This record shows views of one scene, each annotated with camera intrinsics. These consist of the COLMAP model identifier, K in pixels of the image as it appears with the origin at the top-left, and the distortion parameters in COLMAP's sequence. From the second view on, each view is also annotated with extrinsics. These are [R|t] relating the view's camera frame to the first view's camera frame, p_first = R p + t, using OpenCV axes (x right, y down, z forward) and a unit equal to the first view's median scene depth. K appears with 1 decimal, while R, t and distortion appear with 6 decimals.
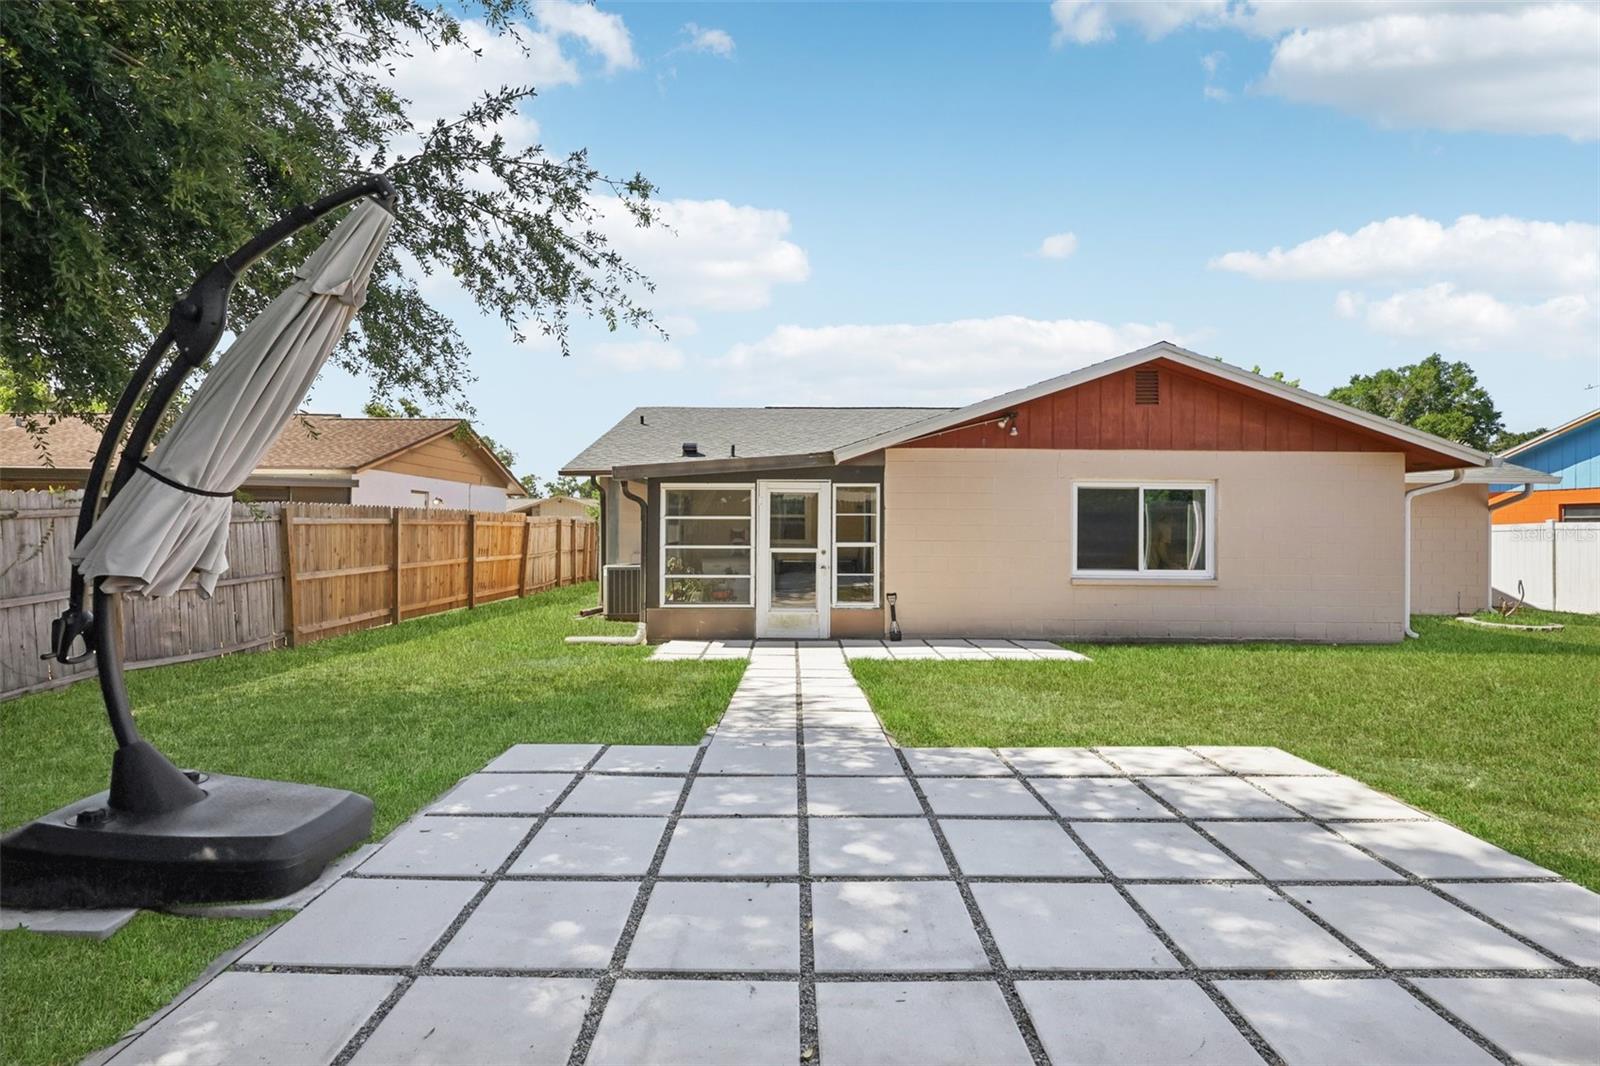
lens RADIAL K [[744.4, 0, 793.7], [0, 744.4, 531.6], [0, 0, 1]] dist [-0.000766, 0.000303]
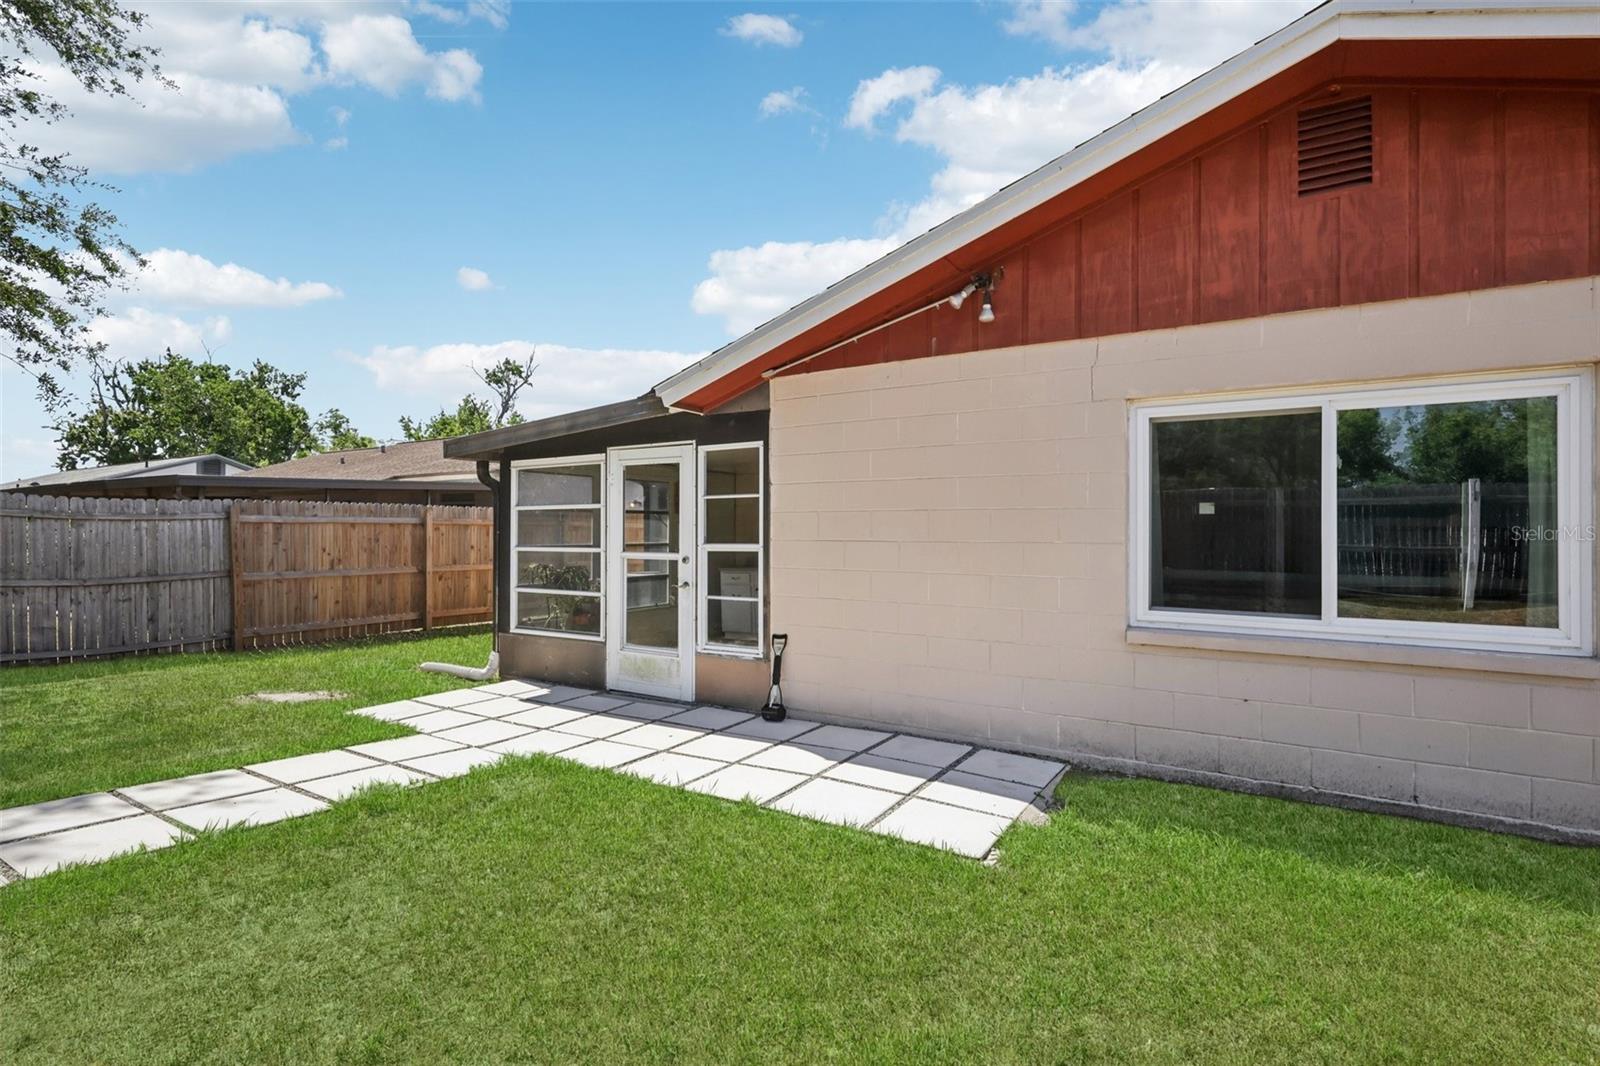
lens RADIAL K [[744.4, 0, 793.7], [0, 744.4, 531.6], [0, 0, 1]] dist [-0.000766, 0.000303]
pose [[0.855434, -0.003952, -0.517896, 0.431073], [-0.002205, 0.999934, -0.011272, 0.011448], [0.517907, 0.010784, 0.855369, 0.522905]]
